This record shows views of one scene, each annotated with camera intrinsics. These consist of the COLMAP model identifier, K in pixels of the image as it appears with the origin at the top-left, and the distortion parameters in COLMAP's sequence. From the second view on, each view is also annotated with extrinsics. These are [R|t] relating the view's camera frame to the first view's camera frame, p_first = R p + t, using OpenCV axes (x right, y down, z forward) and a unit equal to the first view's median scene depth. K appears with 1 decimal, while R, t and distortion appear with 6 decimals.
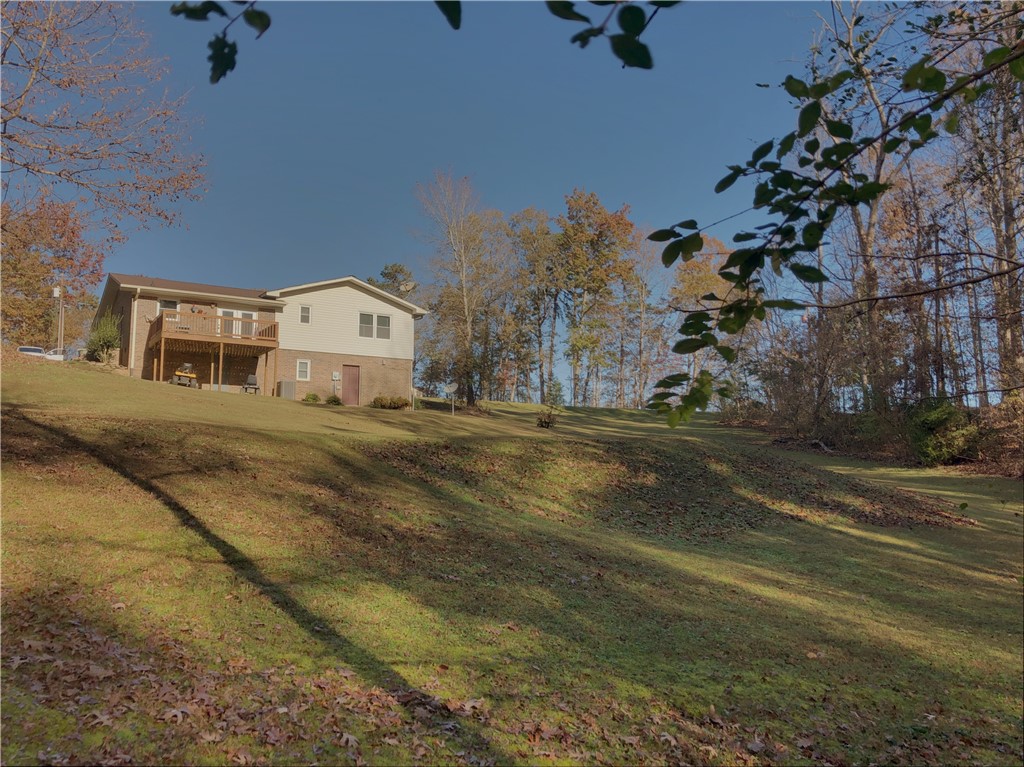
lens RADIAL K [[833.8, 0, 507.3], [0, 833.8, 357.2], [0, 0, 1]] dist [0.080496, -0.100209]
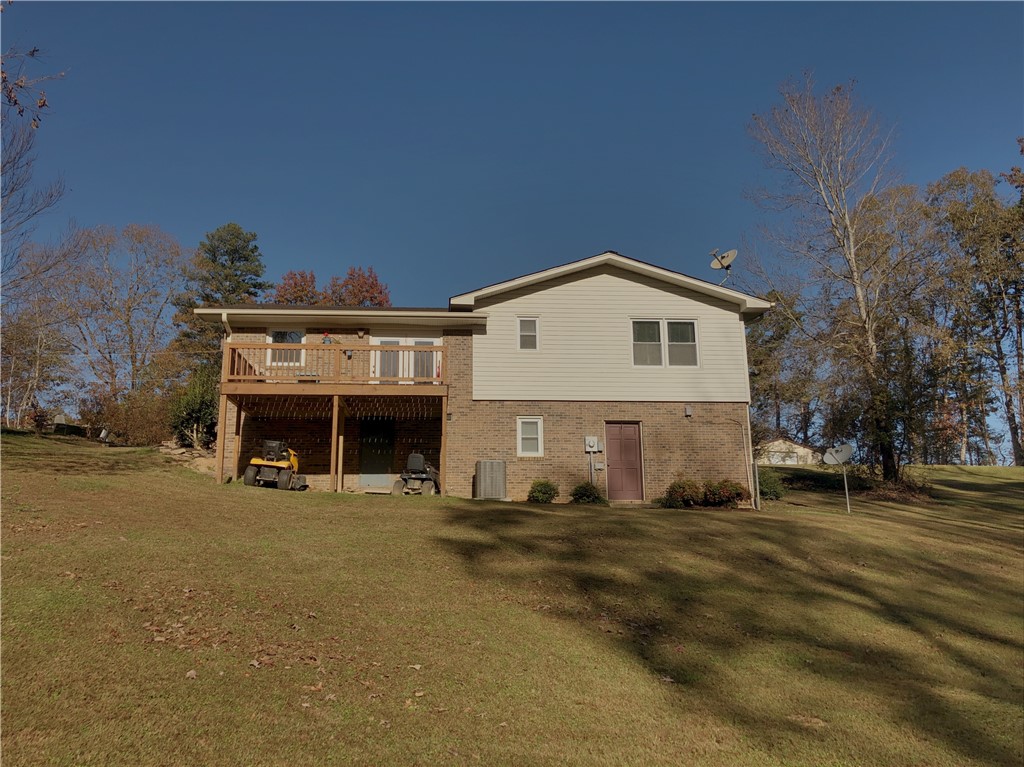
lens RADIAL K [[833.8, 0, 507.3], [0, 833.8, 357.2], [0, 0, 1]] dist [0.080496, -0.100209]
pose [[0.888099, -0.108492, -0.446665, -0.014699], [0.075067, 0.992933, -0.091923, 0.012236], [0.453481, 0.048107, 0.889967, 0.502528]]
